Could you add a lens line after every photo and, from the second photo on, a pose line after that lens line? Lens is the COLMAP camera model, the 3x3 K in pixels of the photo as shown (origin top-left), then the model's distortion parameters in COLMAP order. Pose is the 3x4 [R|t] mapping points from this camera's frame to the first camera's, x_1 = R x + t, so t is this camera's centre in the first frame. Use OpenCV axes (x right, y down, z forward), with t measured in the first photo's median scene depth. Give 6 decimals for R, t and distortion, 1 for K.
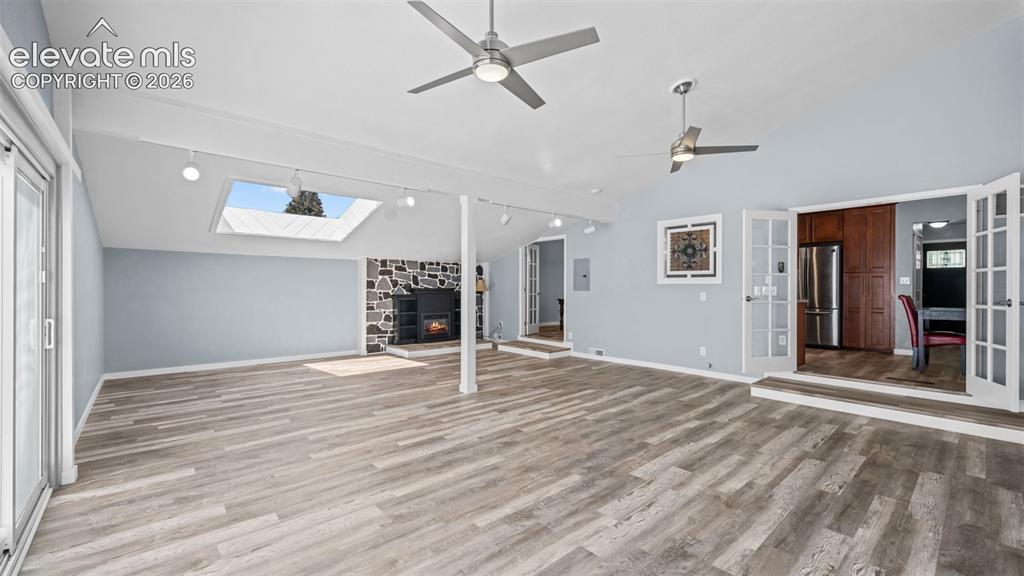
lens RADIAL K [[414.3, 0, 508.7], [0, 414.3, 287.6], [0, 0, 1]] dist [-0.002261, -0.000670]
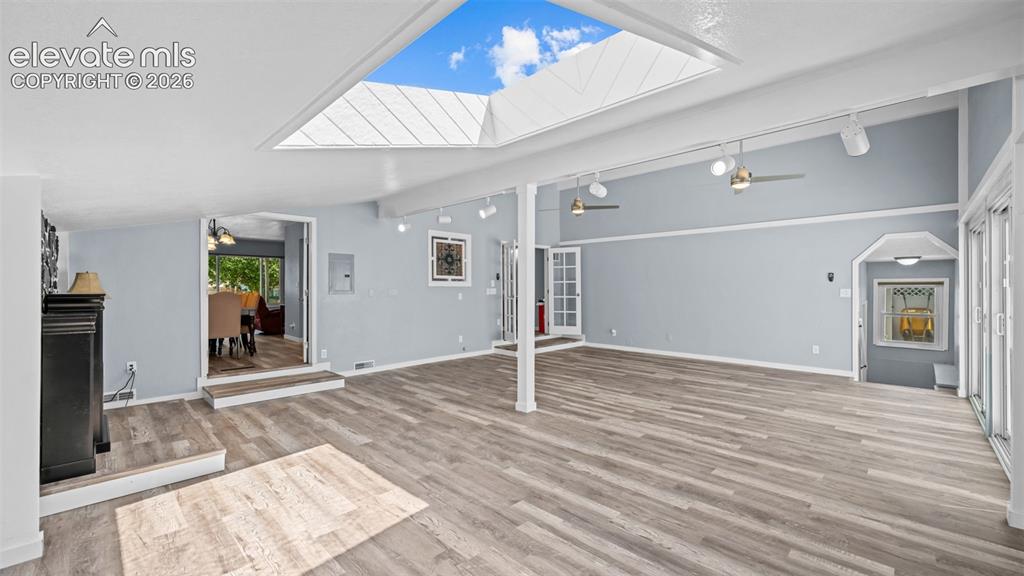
lens RADIAL K [[414.3, 0, 509.1], [0, 414.3, 288.5], [0, 0, 1]] dist [-0.002261, -0.000670]
pose [[-0.072521, -0.000624, 0.997367, -1.160092], [0.002091, 0.999998, 0.000777, -0.005301], [-0.997365, 0.002142, -0.072519, 1.326397]]
